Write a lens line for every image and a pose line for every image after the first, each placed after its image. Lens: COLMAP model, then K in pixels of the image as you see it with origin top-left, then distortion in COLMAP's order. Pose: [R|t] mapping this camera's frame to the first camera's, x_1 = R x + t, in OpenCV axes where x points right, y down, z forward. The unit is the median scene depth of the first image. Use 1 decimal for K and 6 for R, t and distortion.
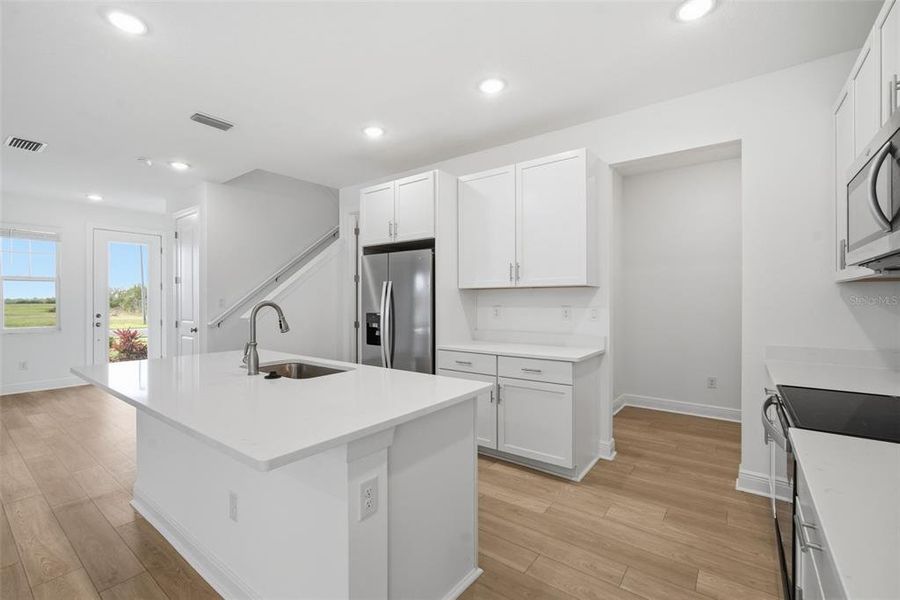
lens RADIAL K [[392.4, 0, 451.1], [0, 392.4, 301.4], [0, 0, 1]] dist [-0.007494, 0.001000]
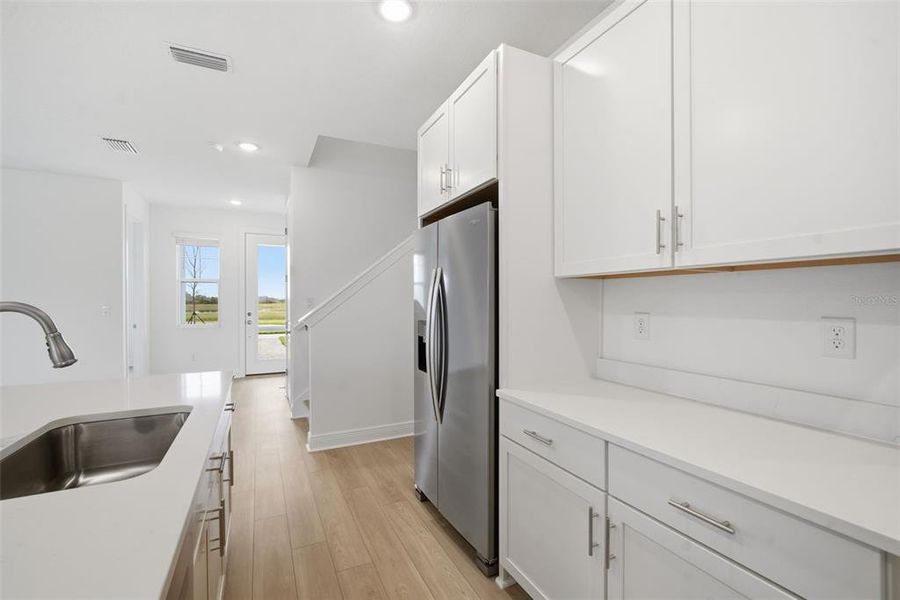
lens RADIAL K [[392.4, 0, 452.7], [0, 392.4, 301.9], [0, 0, 1]] dist [-0.007494, 0.001000]
pose [[0.892599, 0.003600, -0.450837, 0.132741], [-0.002814, 0.999993, 0.002414, -0.001980], [0.450843, -0.000886, 0.892603, 0.494213]]
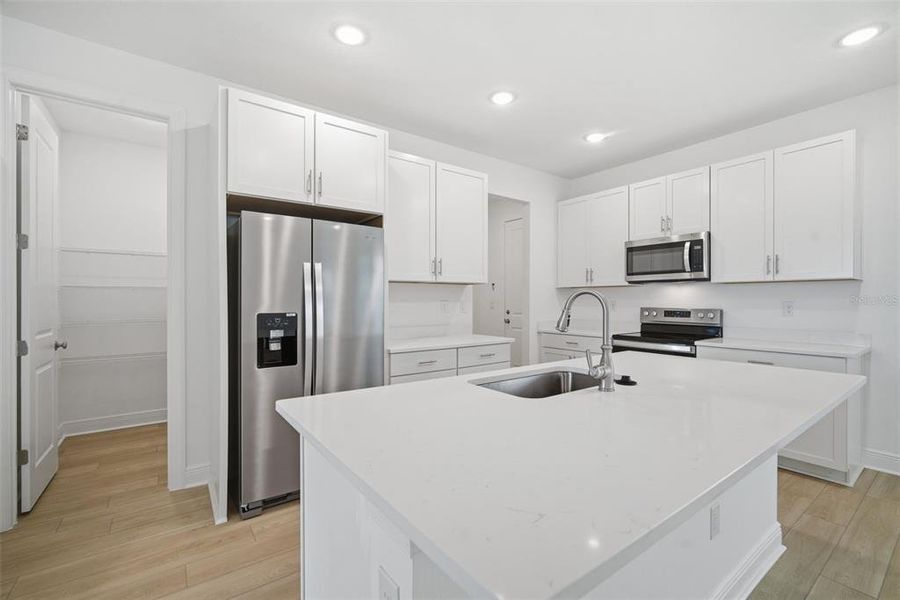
lens RADIAL K [[392.4, 0, 447.1], [0, 392.4, 300.9], [0, 0, 1]] dist [-0.007494, 0.001000]
pose [[0.287659, -0.000277, 0.957733, -0.740911], [0.002571, 0.999997, -0.000483, 0.013003], [-0.957729, 0.002601, 0.287659, 0.623274]]
